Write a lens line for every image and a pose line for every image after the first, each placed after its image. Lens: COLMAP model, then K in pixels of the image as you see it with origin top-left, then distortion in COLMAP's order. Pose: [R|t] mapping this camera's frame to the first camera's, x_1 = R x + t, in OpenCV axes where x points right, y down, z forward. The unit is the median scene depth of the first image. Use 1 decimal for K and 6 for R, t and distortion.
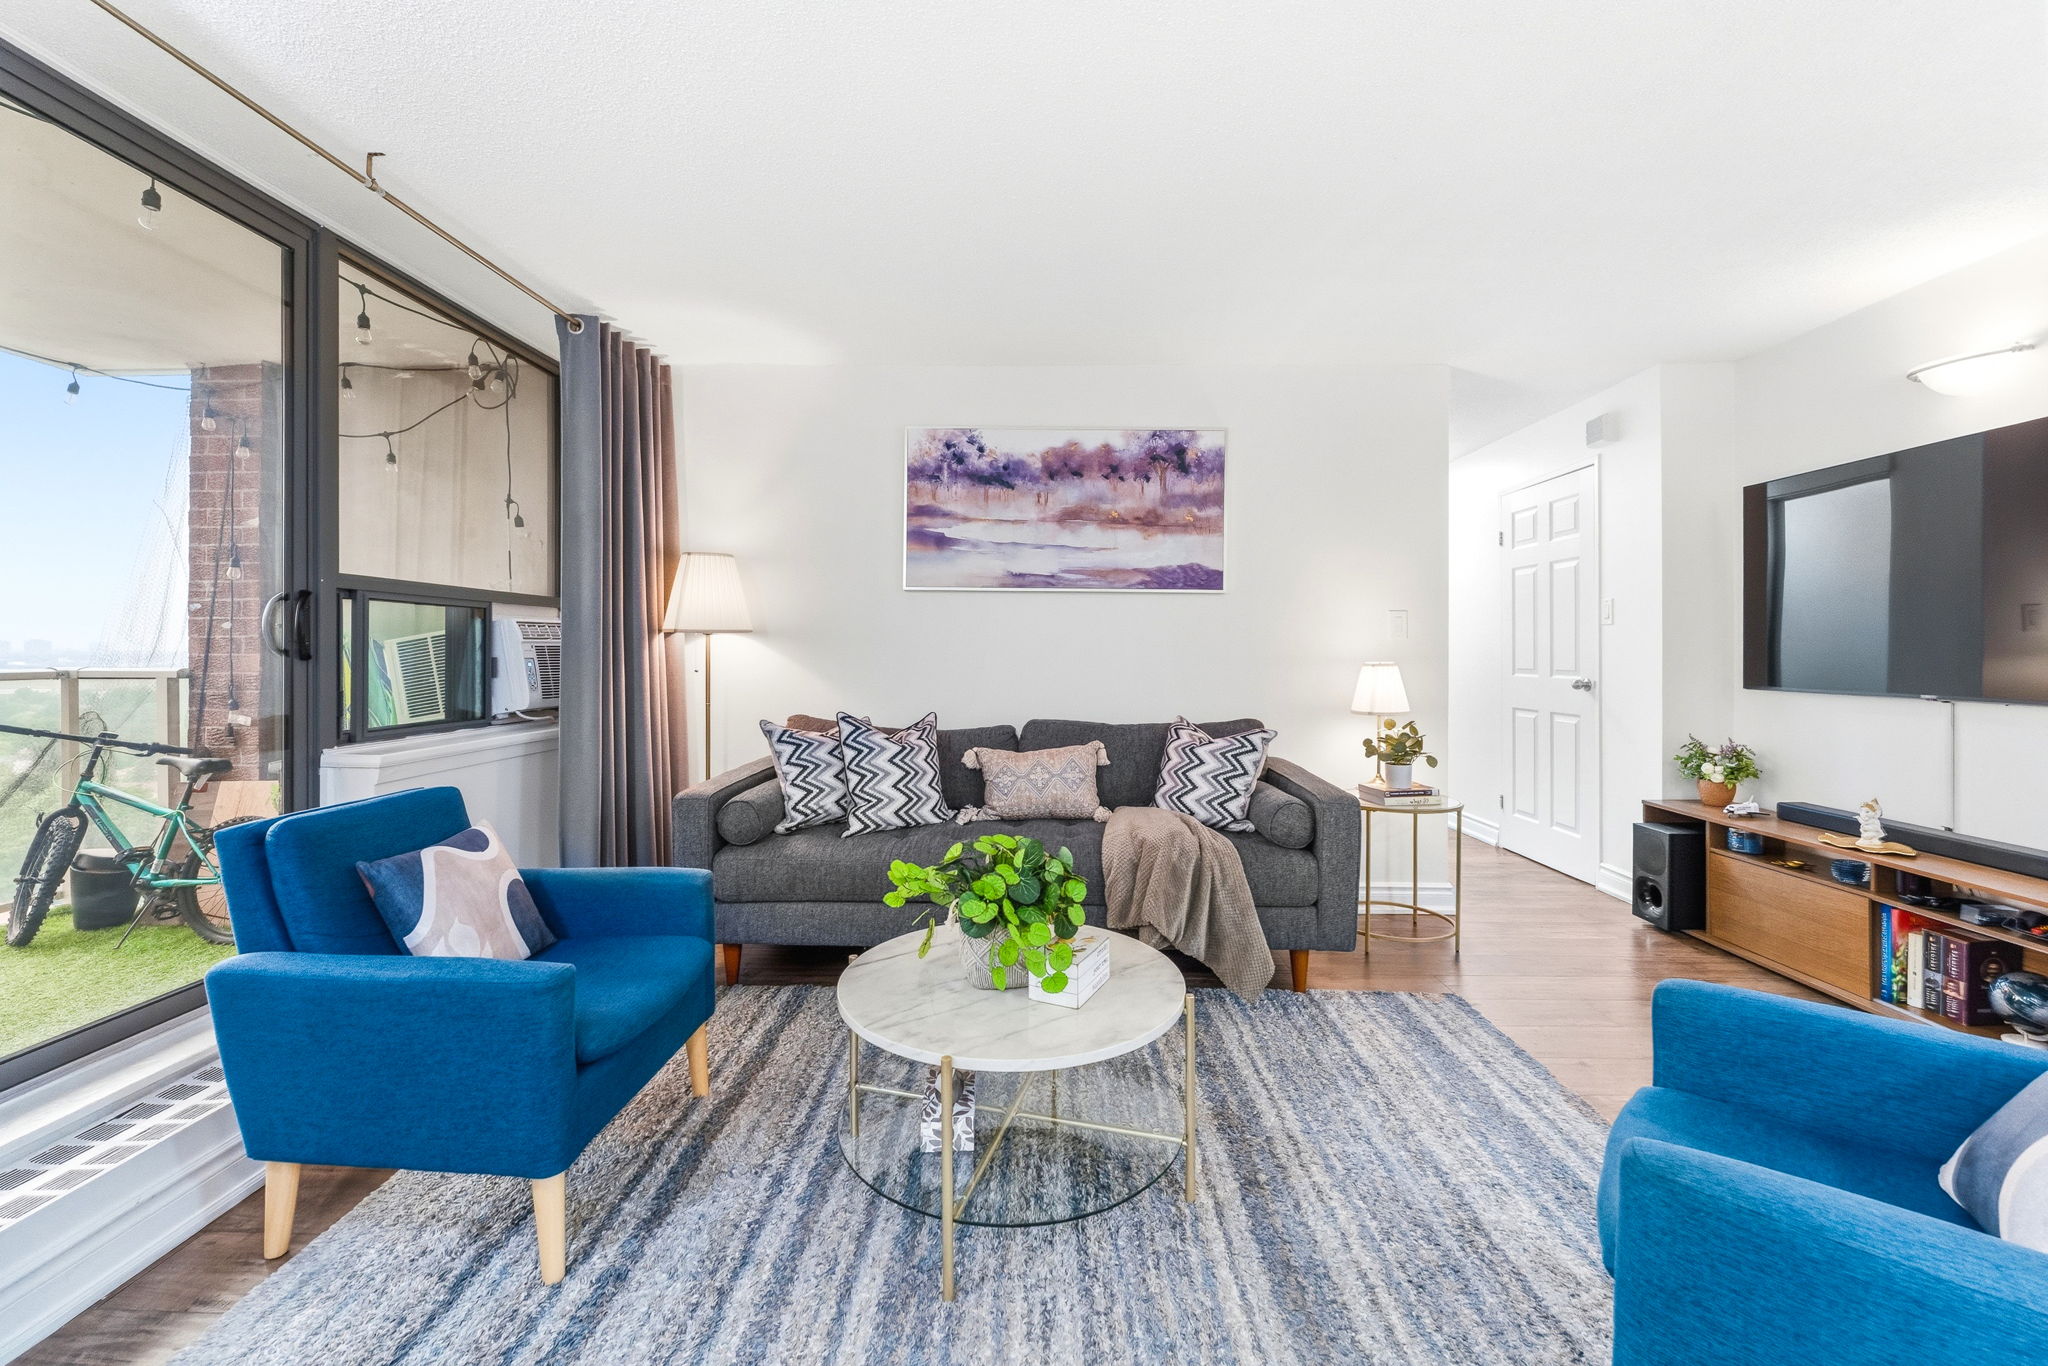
lens RADIAL K [[837.5, 0, 1023.0], [0, 837.5, 648.6], [0, 0, 1]] dist [-0.000595, 0.000034]
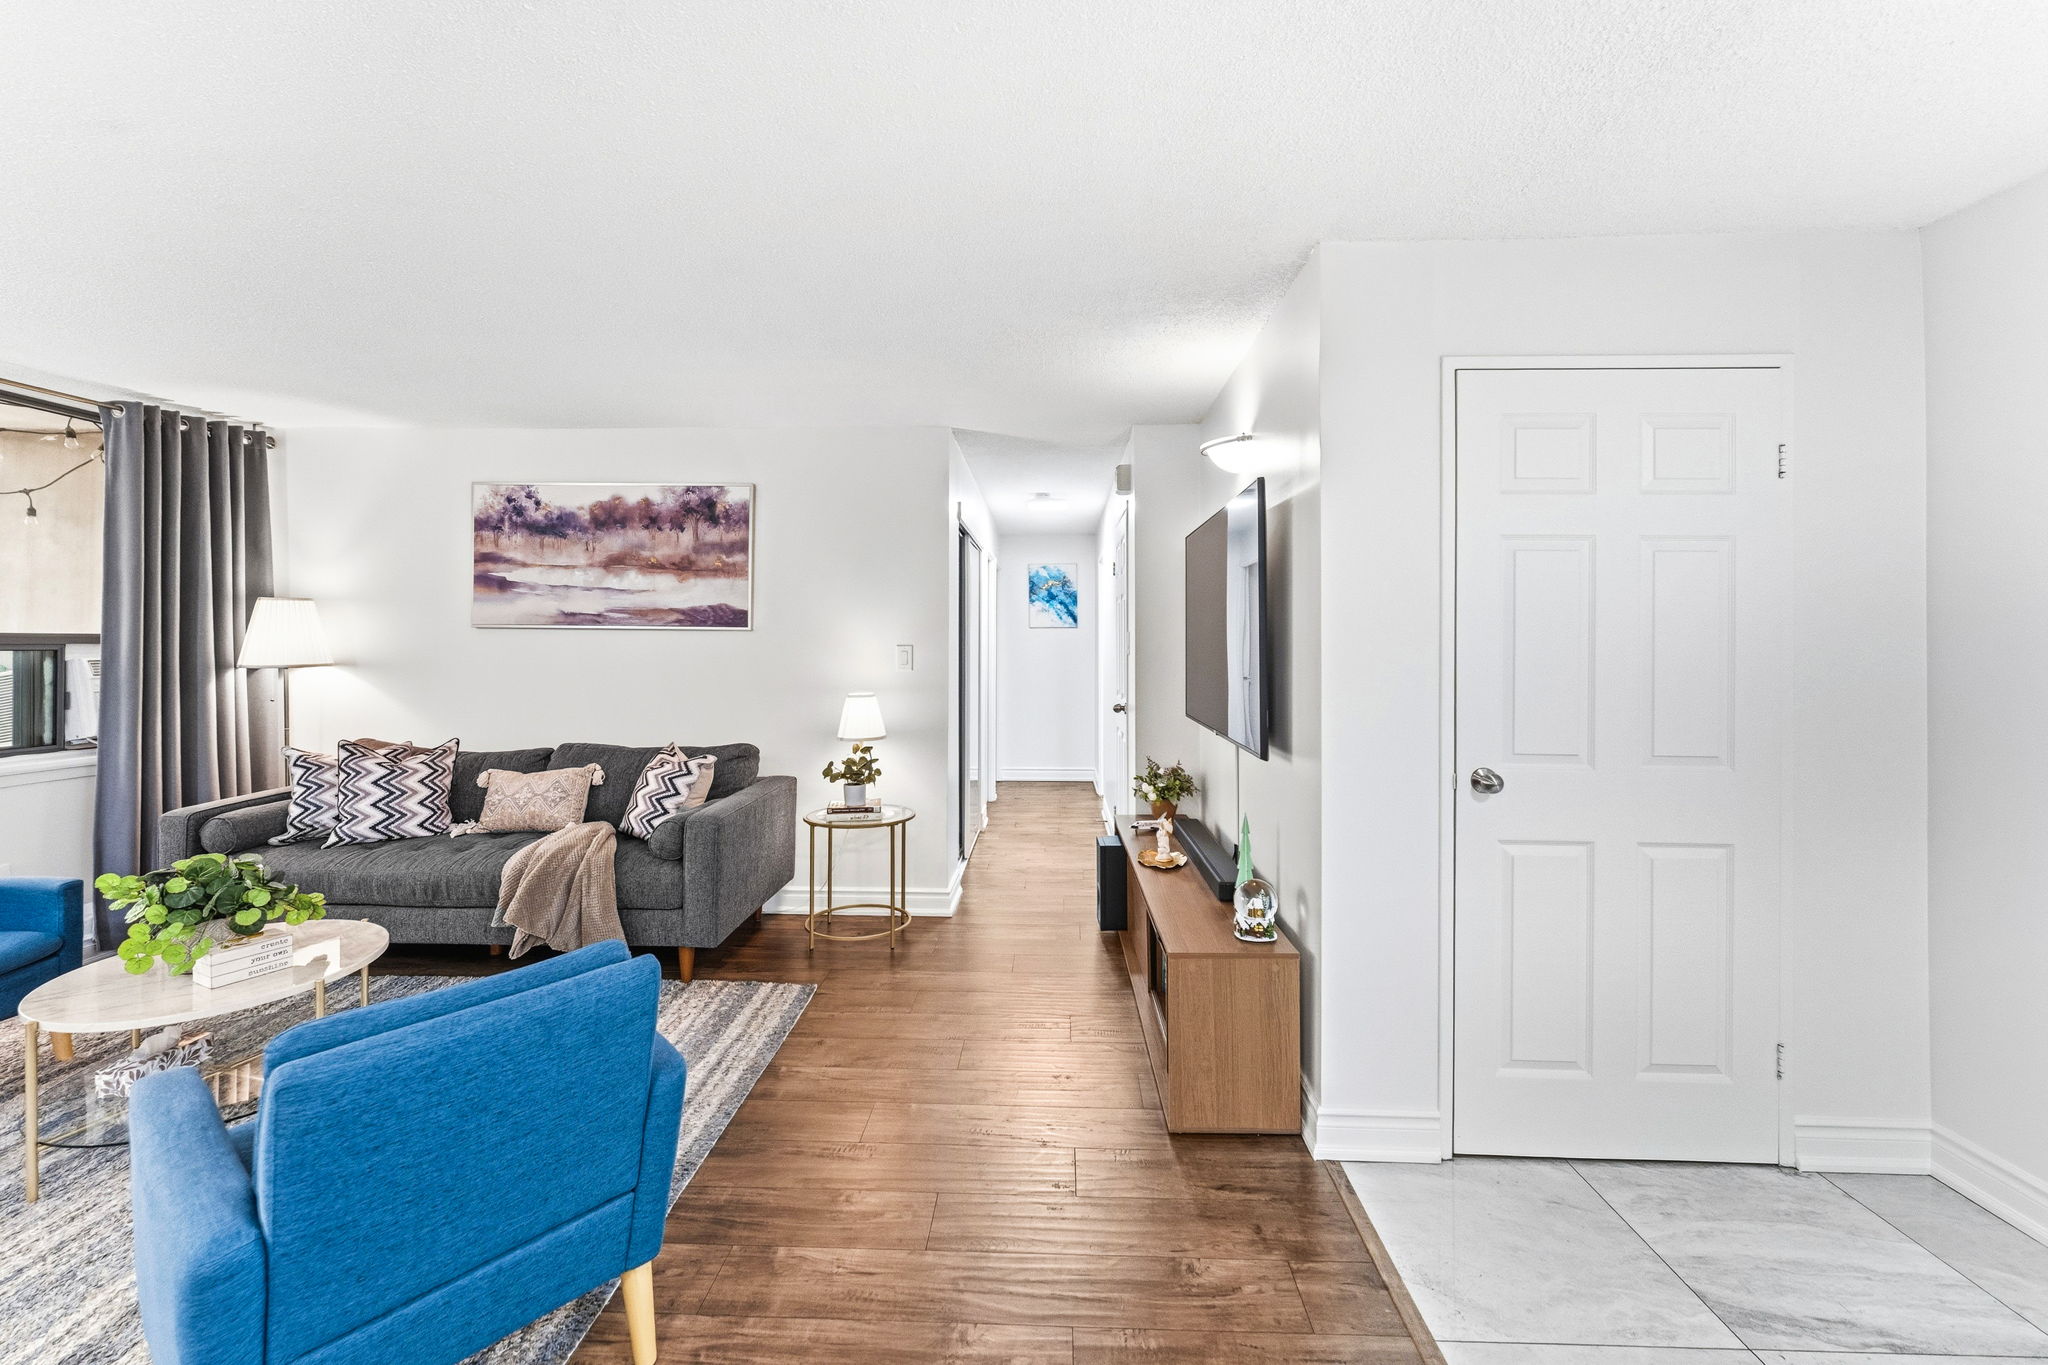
lens RADIAL K [[855.4, 0, 1016.4], [0, 855.4, 638.3], [0, 0, 1]] dist [-0.000320, -0.000121]
pose [[0.999876, -0.001309, -0.015682, 0.617638], [0.001254, 0.999993, -0.003494, -0.050764], [0.015687, 0.003474, 0.999871, -0.145135]]
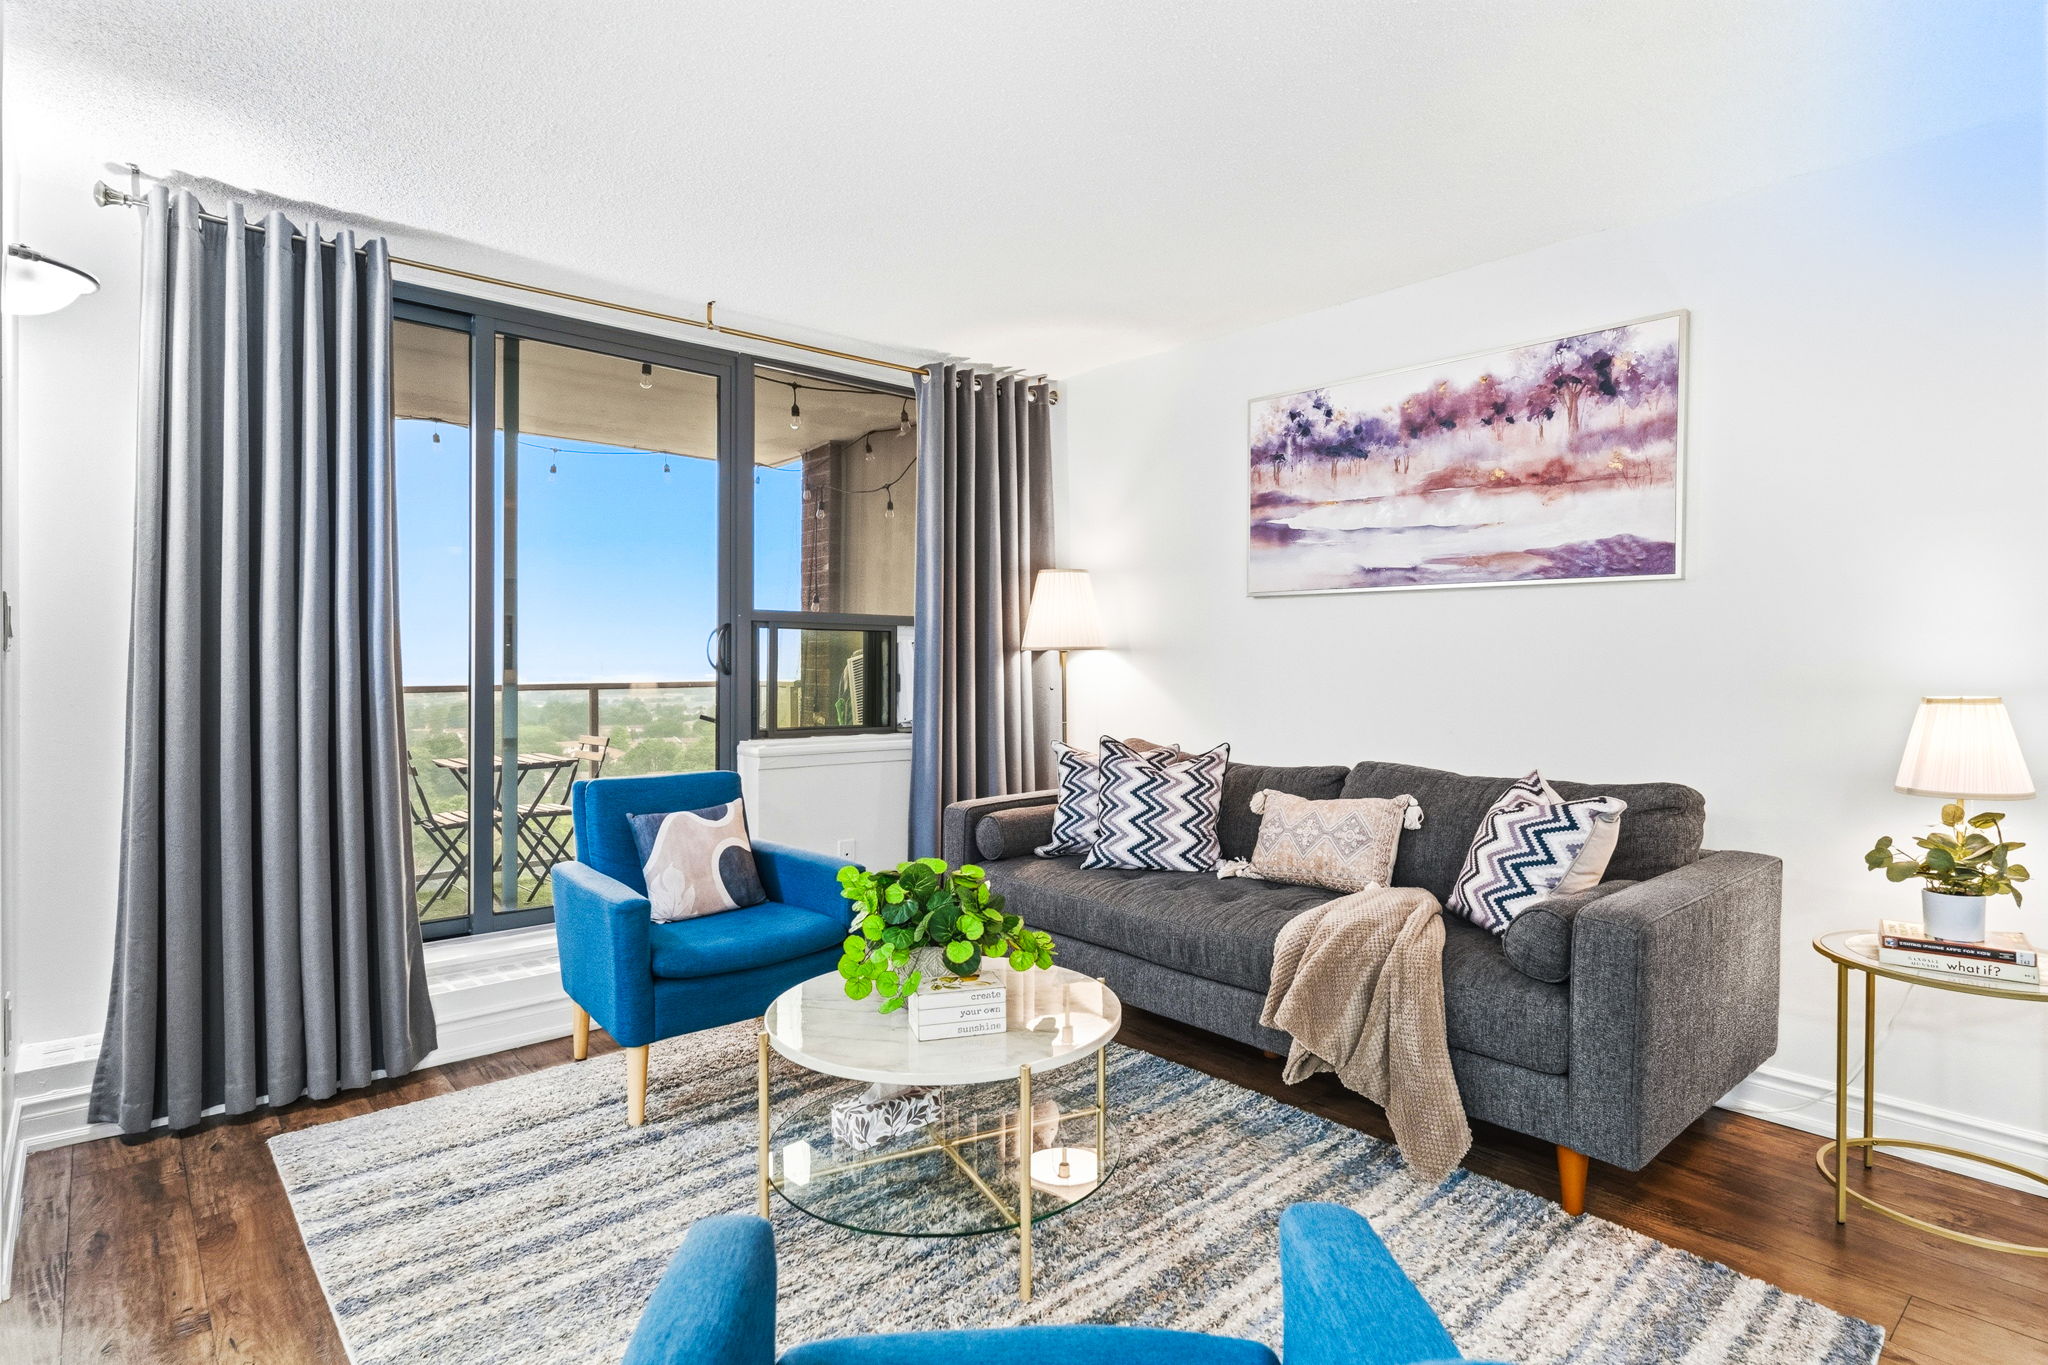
lens RADIAL K [[1052.6, 0, 1018.4], [0, 1052.6, 665.5], [0, 0, 1]] dist [-0.002593, -0.000721]
pose [[0.681098, 0.002182, -0.732189, 0.475990], [-0.001386, 0.999998, 0.001691, -0.002958], [0.732191, -0.000137, 0.681099, 0.117430]]
